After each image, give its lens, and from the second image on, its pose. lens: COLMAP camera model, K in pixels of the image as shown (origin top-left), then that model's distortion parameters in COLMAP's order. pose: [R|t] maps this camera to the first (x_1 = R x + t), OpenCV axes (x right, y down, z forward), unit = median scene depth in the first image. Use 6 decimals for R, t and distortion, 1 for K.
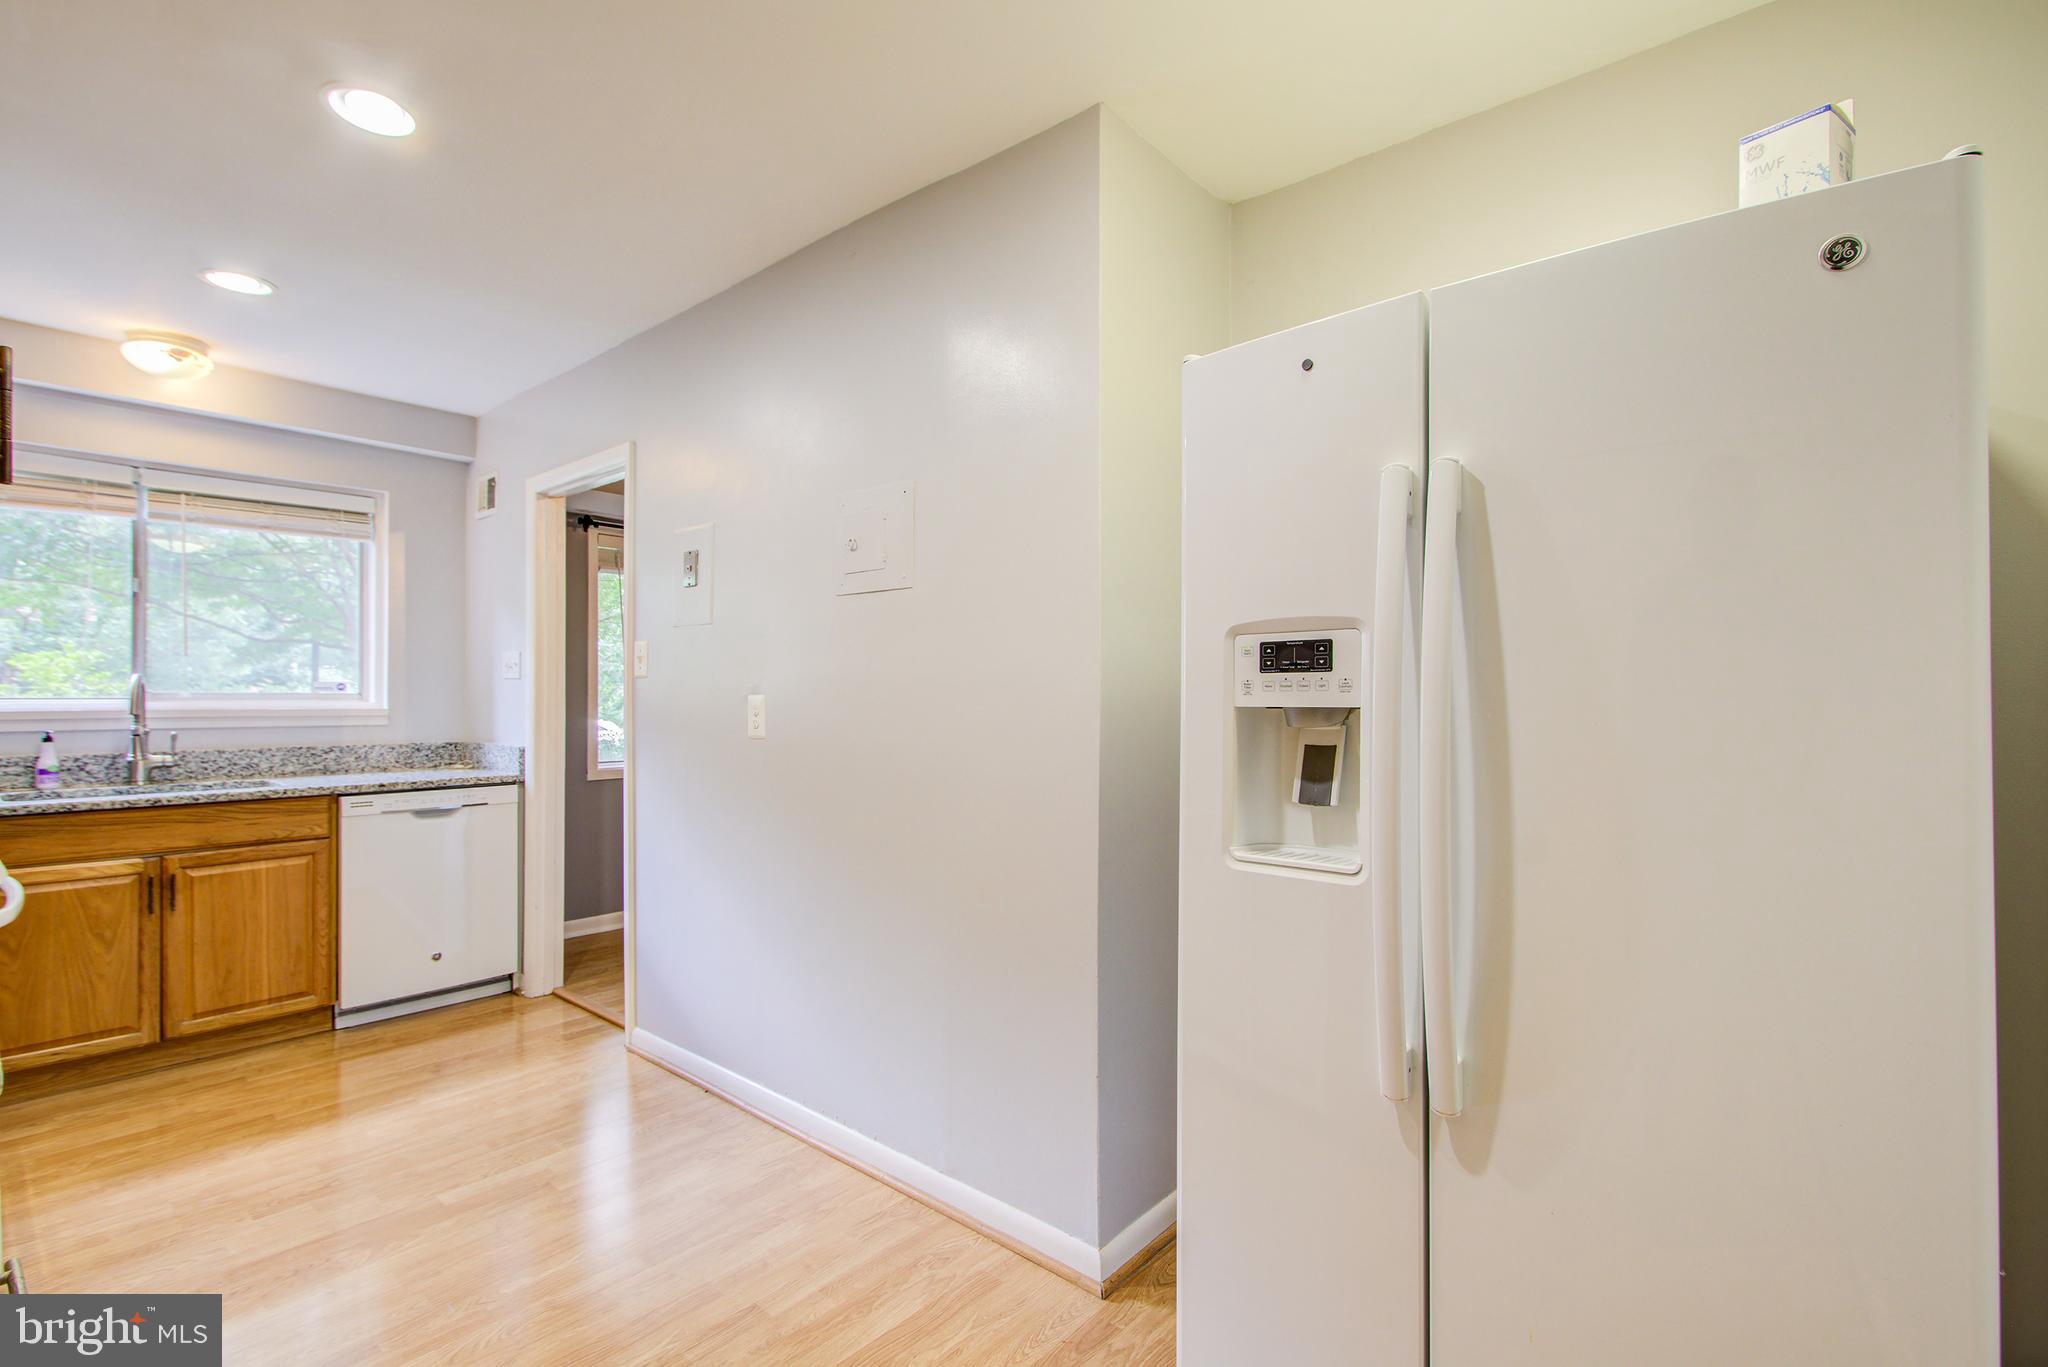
lens RADIAL K [[949.9, 0, 1017.9], [0, 949.9, 690.4], [0, 0, 1]] dist [-0.002231, 0.001982]
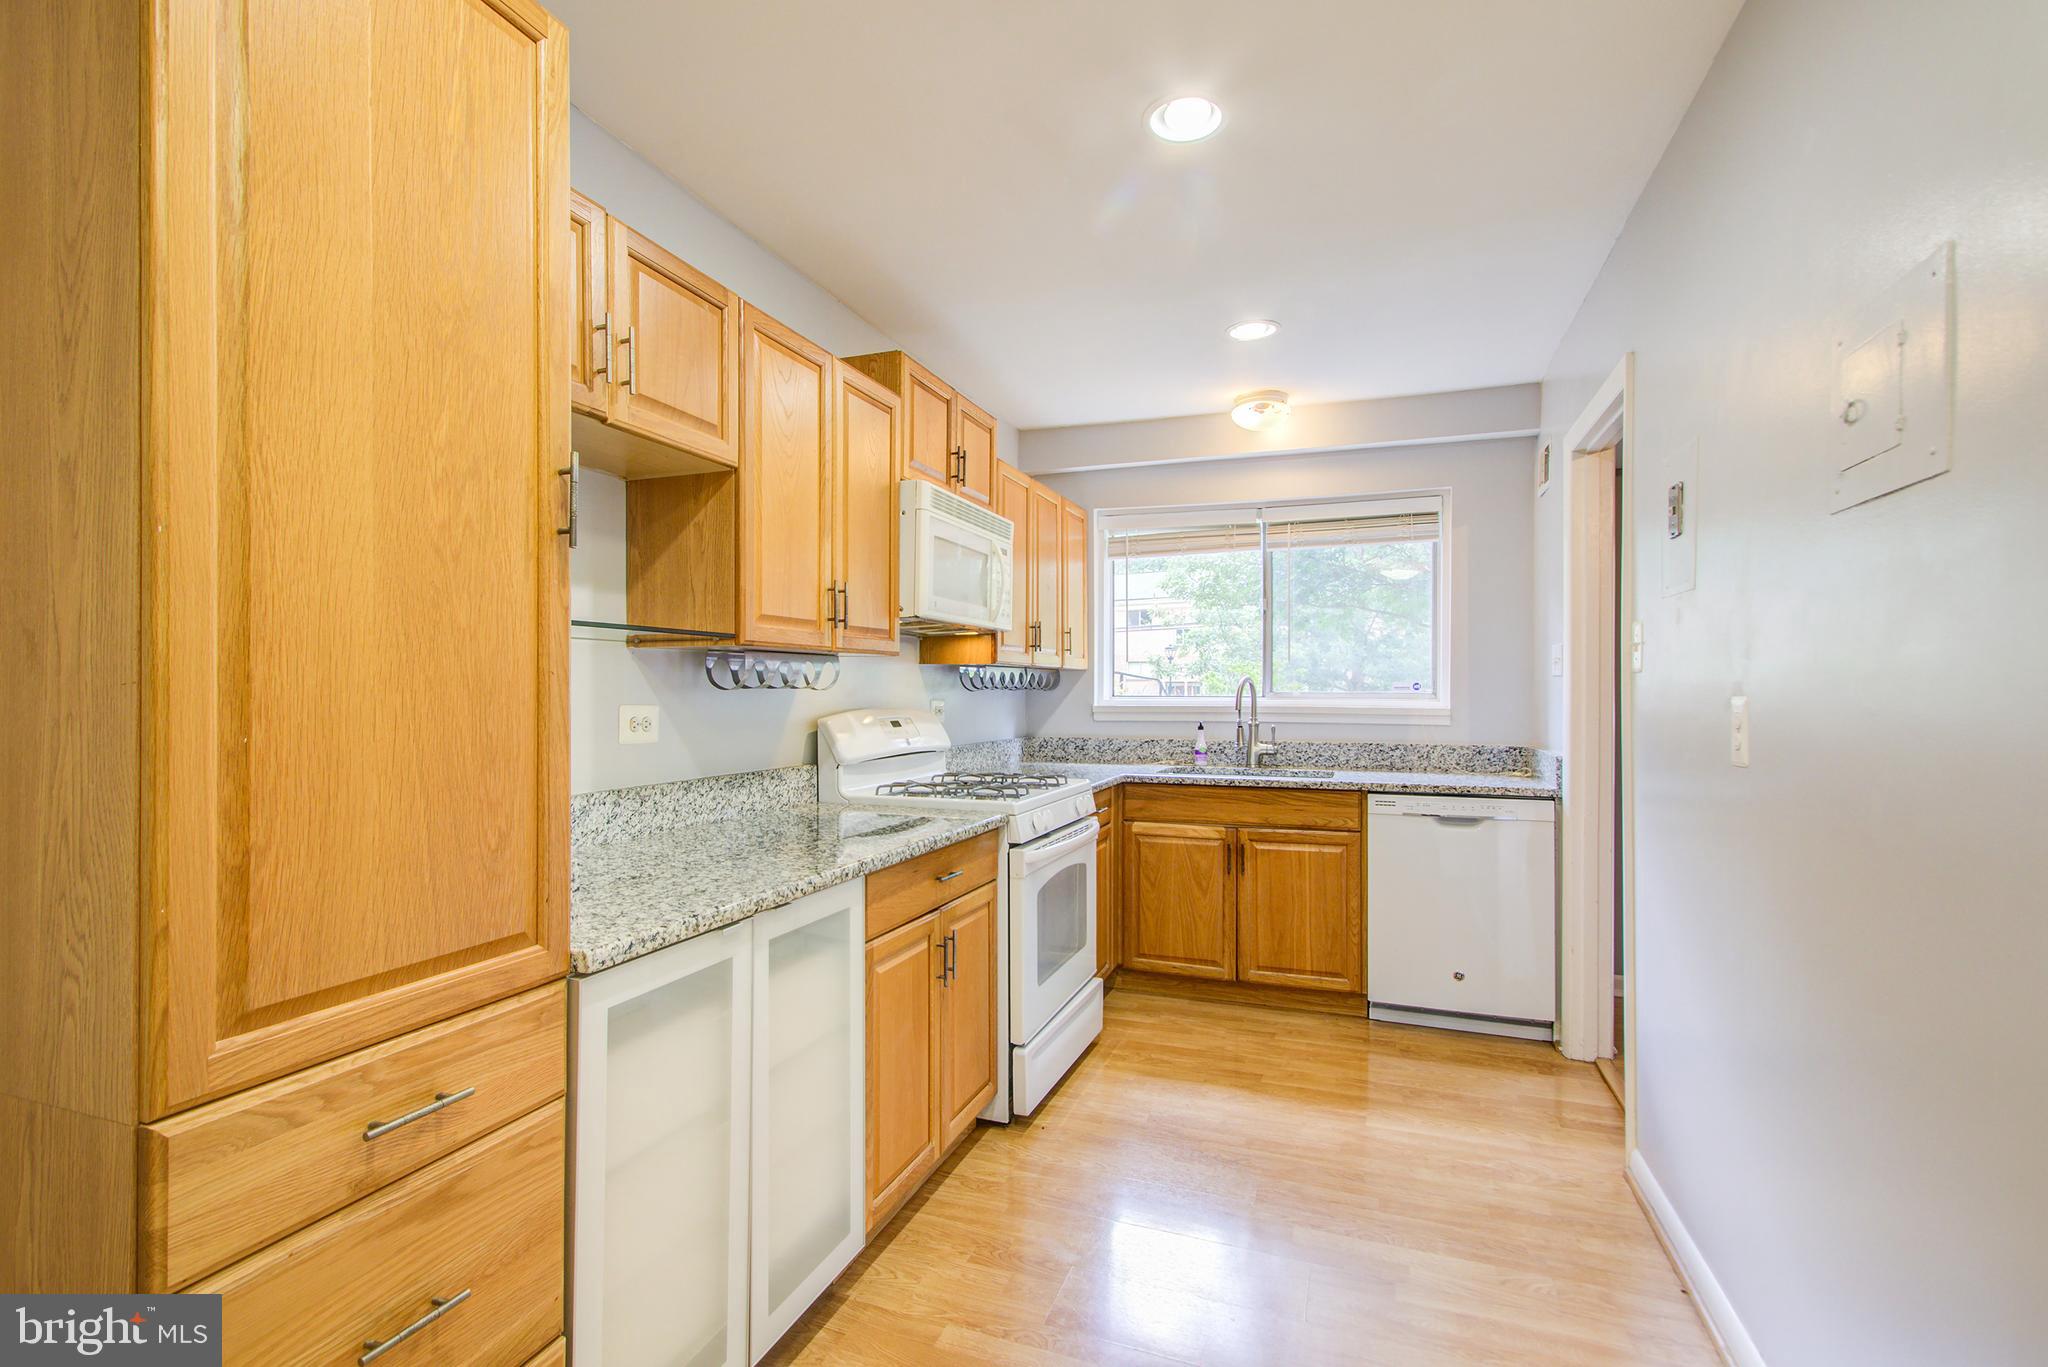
lens RADIAL K [[949.9, 0, 996.6], [0, 949.9, 690.1], [0, 0, 1]] dist [-0.002231, 0.001982]
pose [[0.330506, -0.001566, -0.943803, 0.124980], [0.001522, 0.999998, -0.001126, 0.000574], [0.943803, -0.001064, 0.330507, 0.284387]]
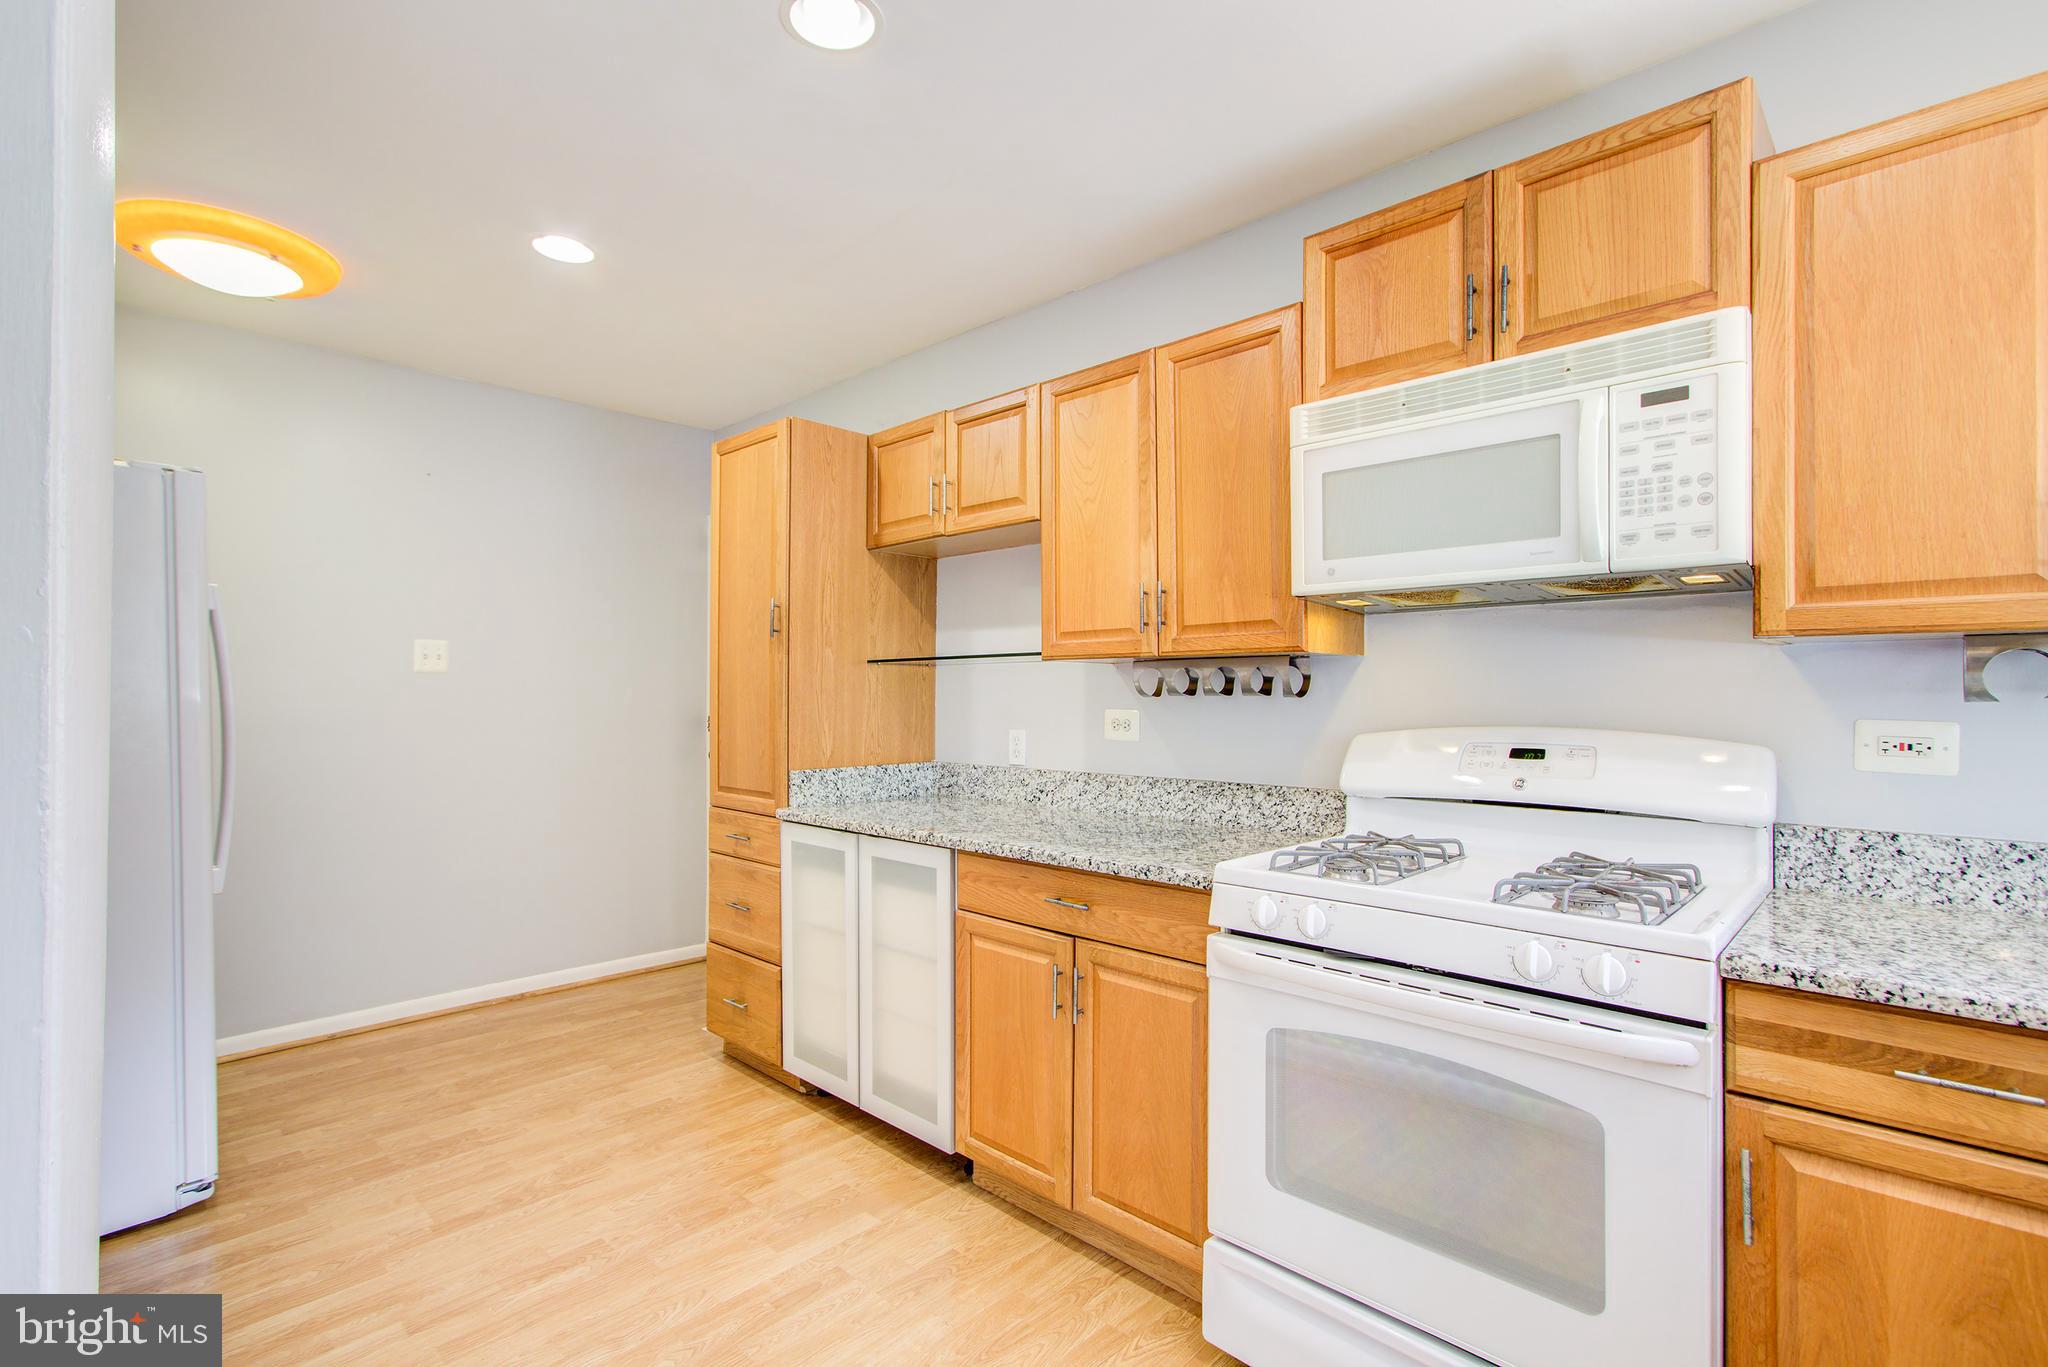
lens RADIAL K [[949.9, 0, 1004.0], [0, 949.9, 697.9], [0, 0, 1]] dist [-0.002231, 0.001982]
pose [[-0.997886, -0.003670, 0.064888, -0.533107], [-0.003822, 0.999990, -0.002223, 0.001944], [-0.064880, -0.002466, -0.997890, 1.098841]]
